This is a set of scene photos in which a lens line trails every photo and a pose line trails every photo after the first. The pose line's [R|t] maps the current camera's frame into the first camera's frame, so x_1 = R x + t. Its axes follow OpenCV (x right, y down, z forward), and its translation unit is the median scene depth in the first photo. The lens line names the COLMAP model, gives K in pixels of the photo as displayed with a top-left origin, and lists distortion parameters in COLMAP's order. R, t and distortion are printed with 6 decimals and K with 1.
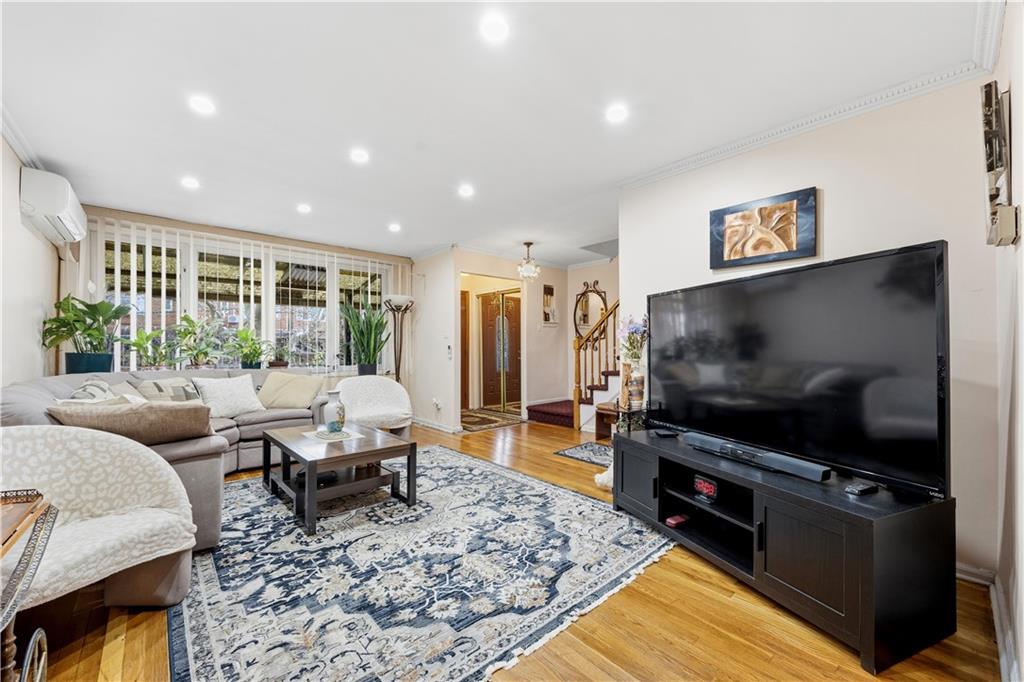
lens RADIAL K [[404.0, 0, 522.8], [0, 404.0, 343.8], [0, 0, 1]] dist [0.001233, 0.000195]
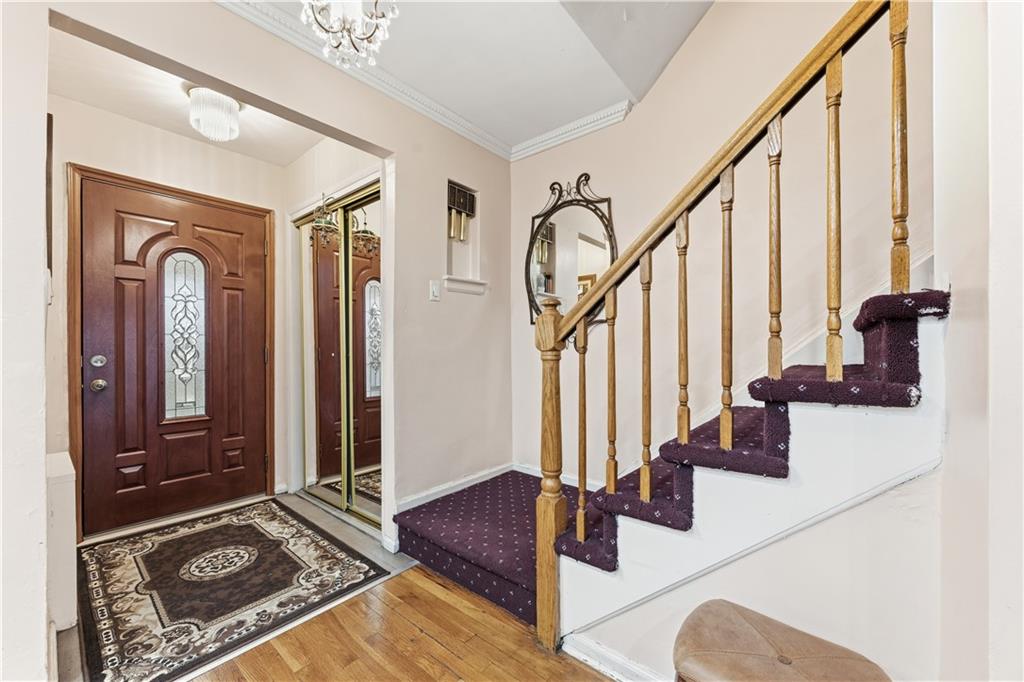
lens RADIAL K [[396.8, 0, 511.1], [0, 396.8, 345.2], [0, 0, 1]] dist [0.001027, 0.000094]
pose [[0.990685, 0.001784, 0.136160, 0.060315], [-0.003011, 0.999957, 0.008807, 0.005268], [-0.136138, -0.009135, 0.990648, 0.626532]]
